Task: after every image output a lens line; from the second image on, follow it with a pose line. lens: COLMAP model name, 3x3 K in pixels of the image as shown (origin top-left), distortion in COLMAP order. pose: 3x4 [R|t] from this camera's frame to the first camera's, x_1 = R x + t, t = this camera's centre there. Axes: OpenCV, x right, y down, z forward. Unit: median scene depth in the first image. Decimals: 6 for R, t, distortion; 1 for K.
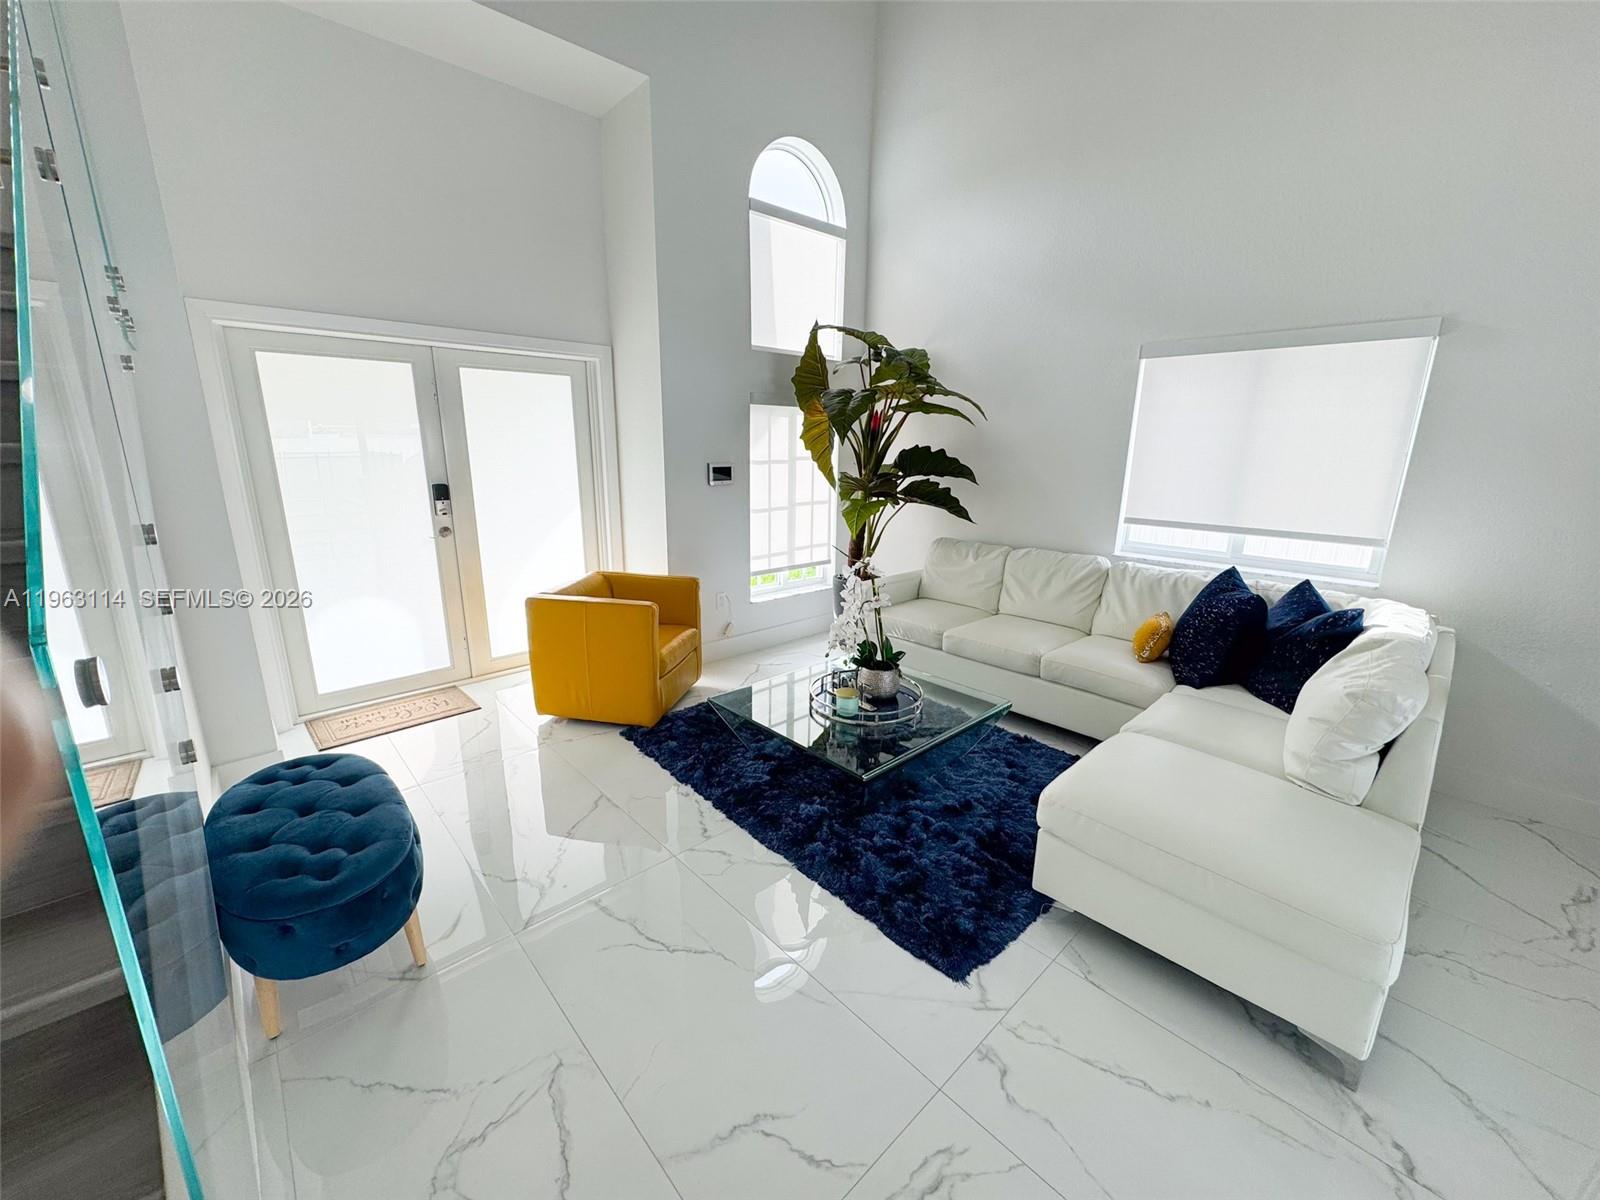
lens RADIAL K [[636.1, 0, 796.1], [0, 636.1, 595.9], [0, 0, 1]] dist [-0.000803, -0.000457]
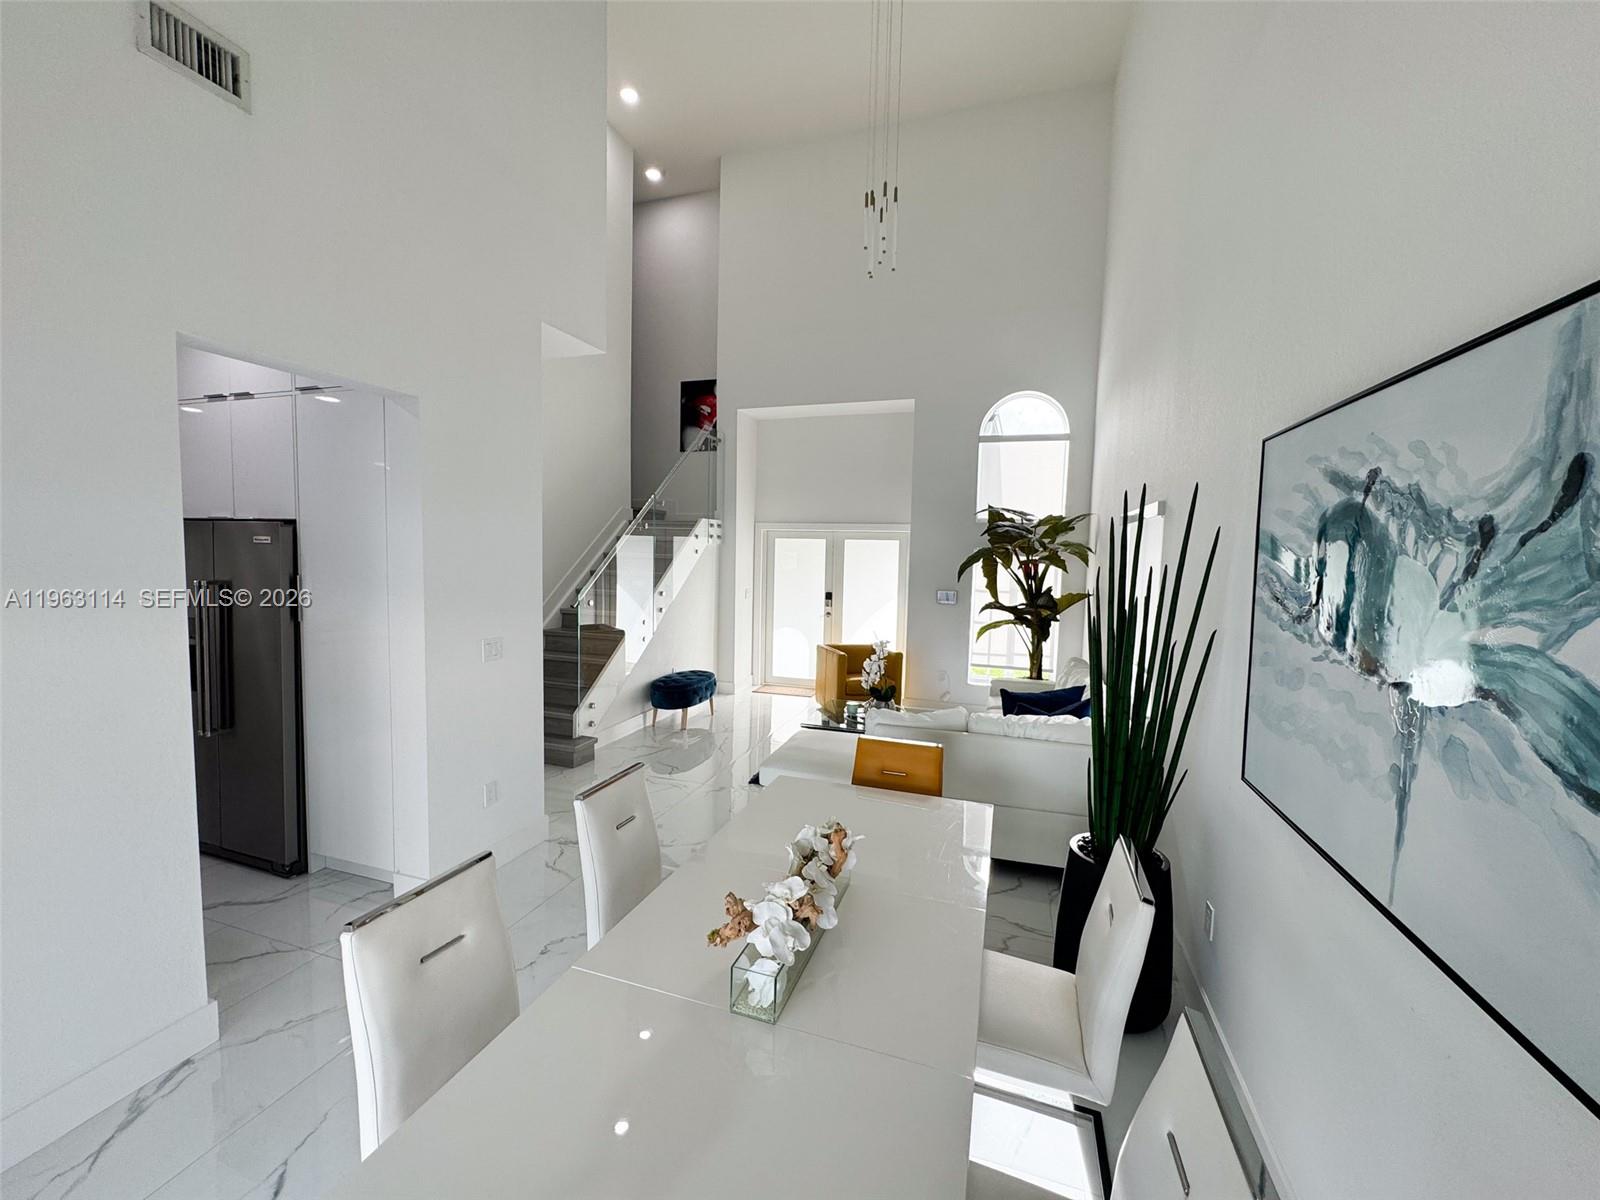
lens RADIAL K [[636.1, 0, 793.4], [0, 636.1, 598.4], [0, 0, 1]] dist [-0.000803, -0.000457]
pose [[0.483313, 0.062526, -0.873212, 1.370342], [-0.227383, 0.972180, -0.056241, -0.008818], [0.845402, 0.225736, 0.484085, -0.146197]]
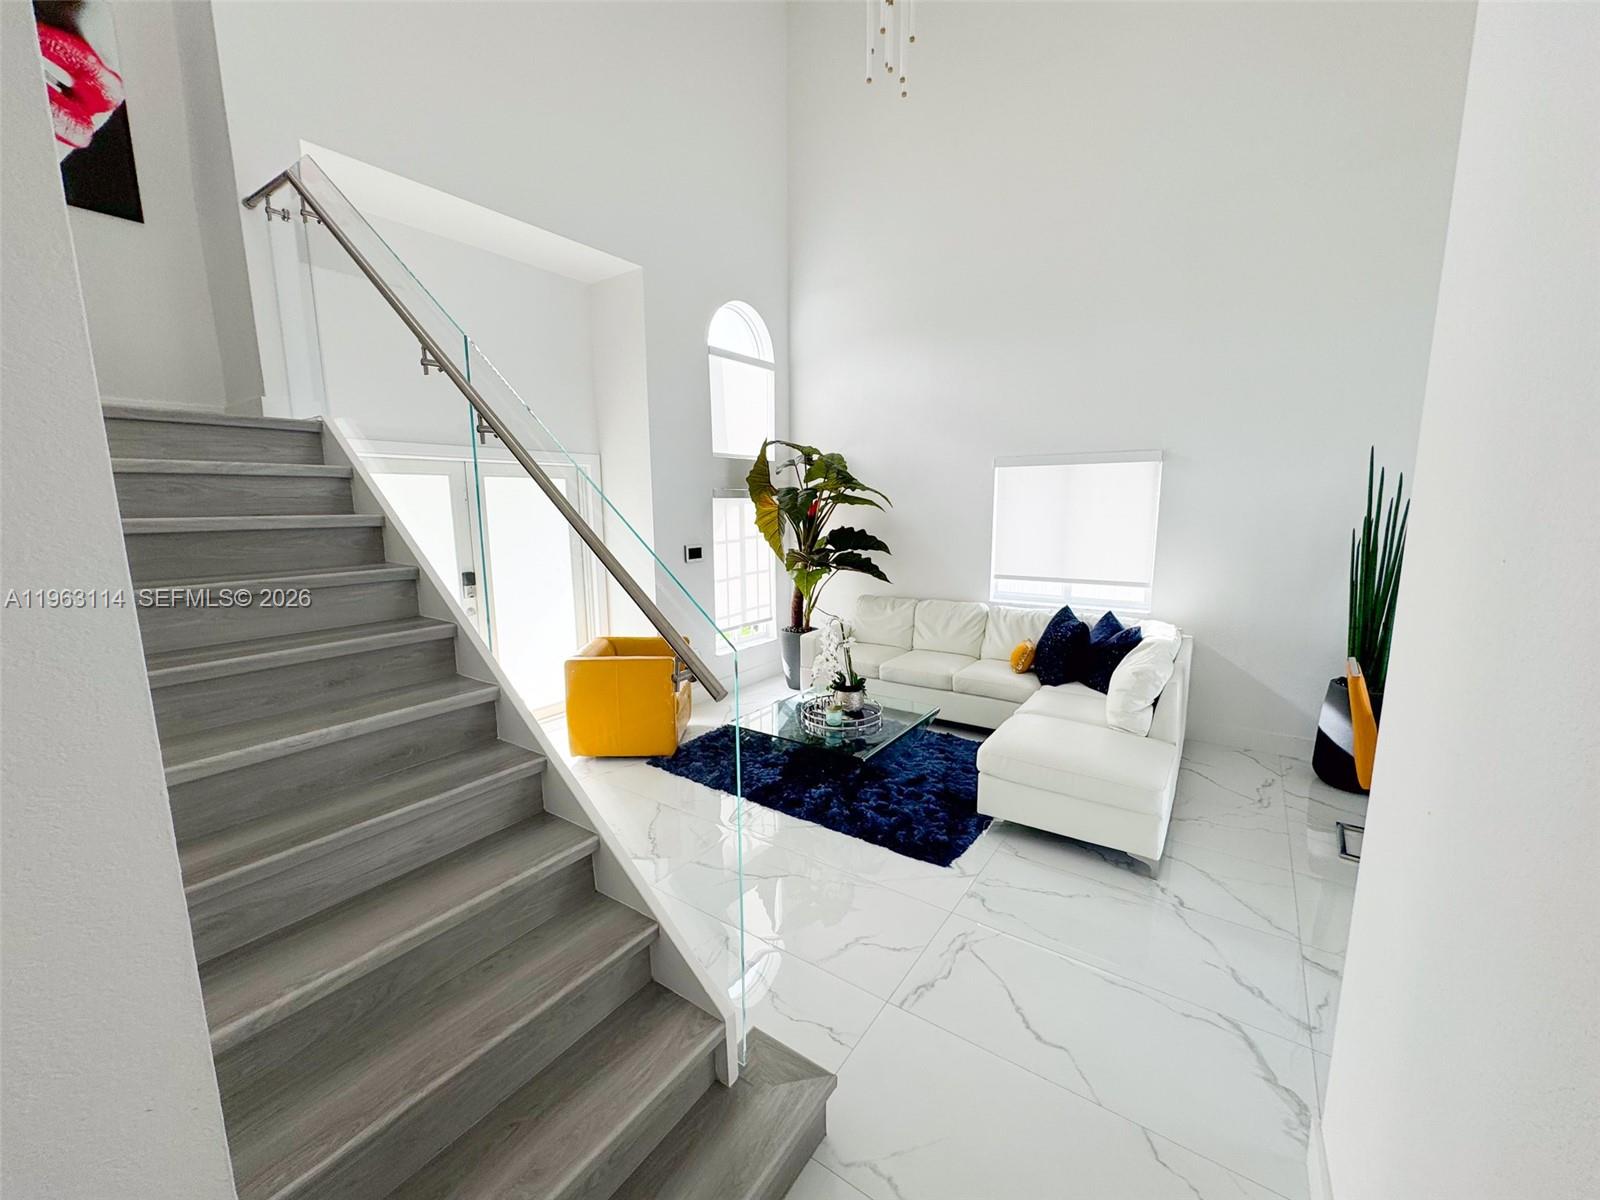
lens RADIAL K [[636.1, 0, 797.8], [0, 636.1, 597.1], [0, 0, 1]] dist [-0.000803, -0.000457]
pose [[0.976761, -0.051399, 0.208079, -0.226014], [0.069890, 0.994137, -0.082507, 0.013480], [-0.202619, 0.095132, 0.974626, -0.312523]]
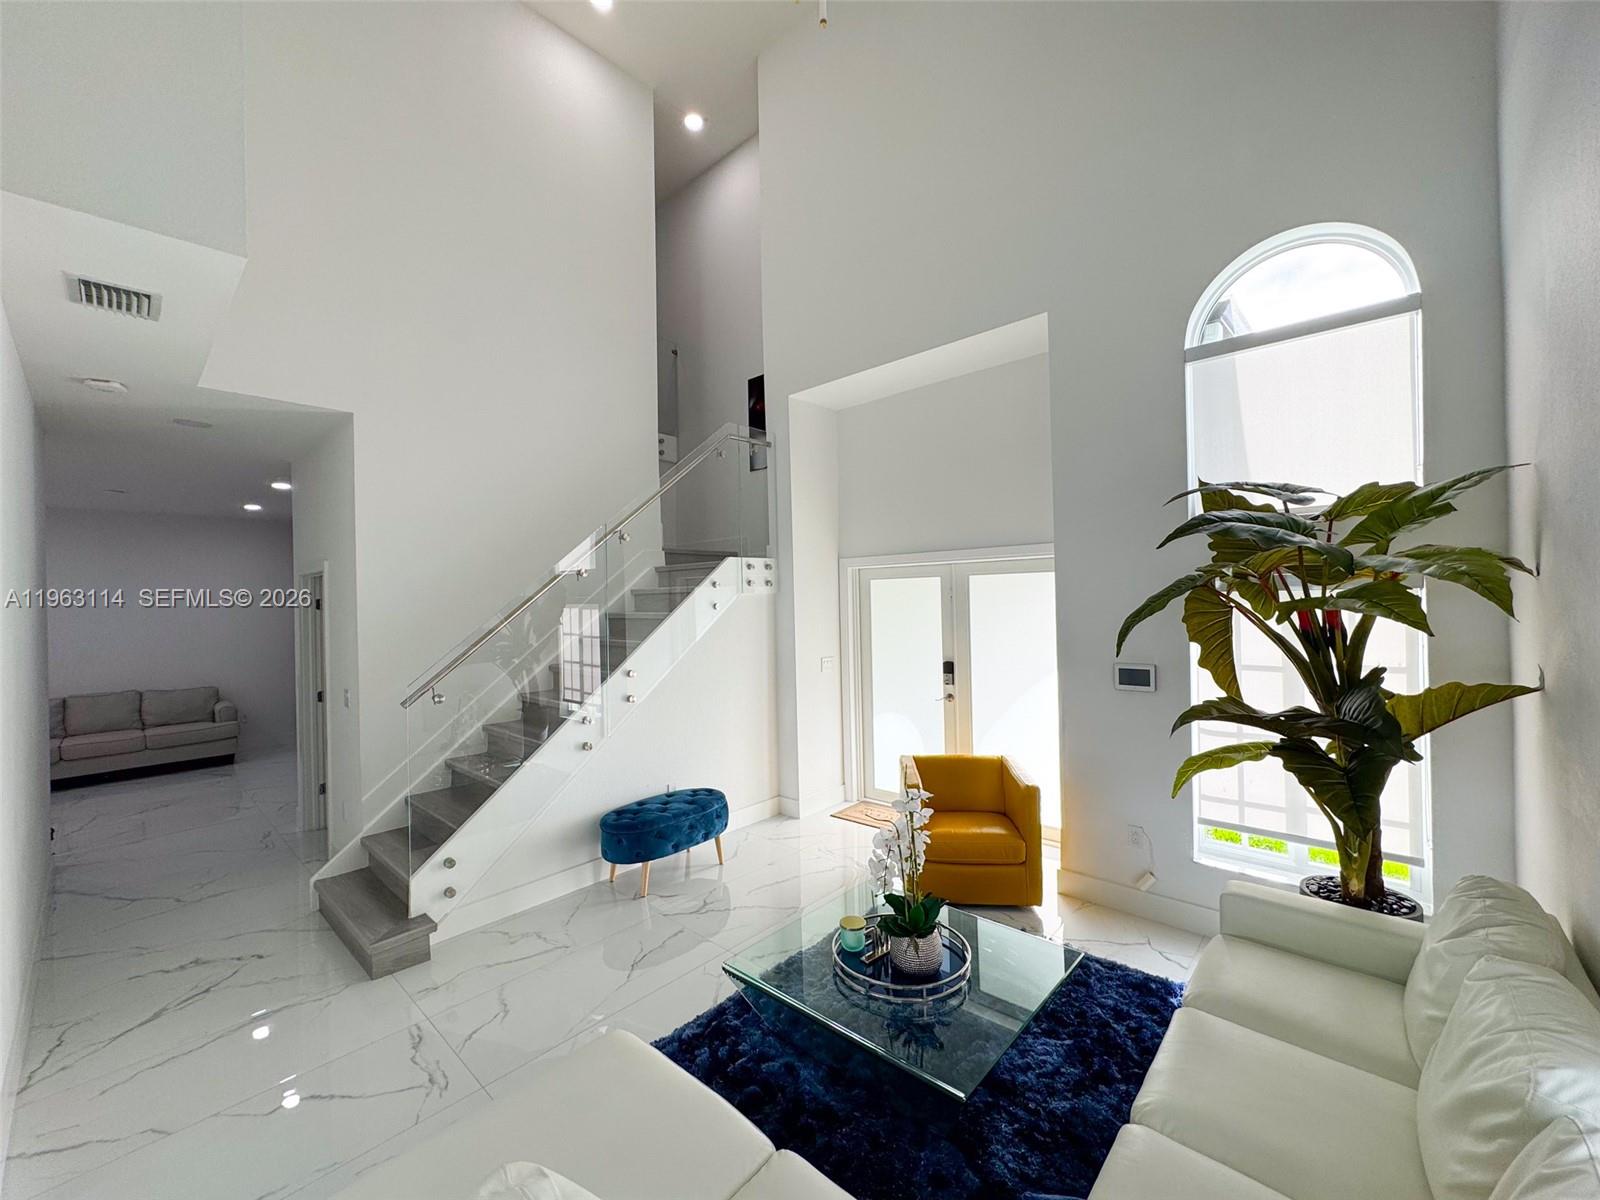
lens RADIAL K [[636.1, 0, 795.0], [0, 636.1, 600.0], [0, 0, 1]] dist [-0.000803, -0.000457]
pose [[0.087540, -0.012556, -0.996082, 0.808376], [-0.216461, 0.975789, -0.031323, -0.208017], [0.972359, 0.218355, 0.082703, 0.599934]]
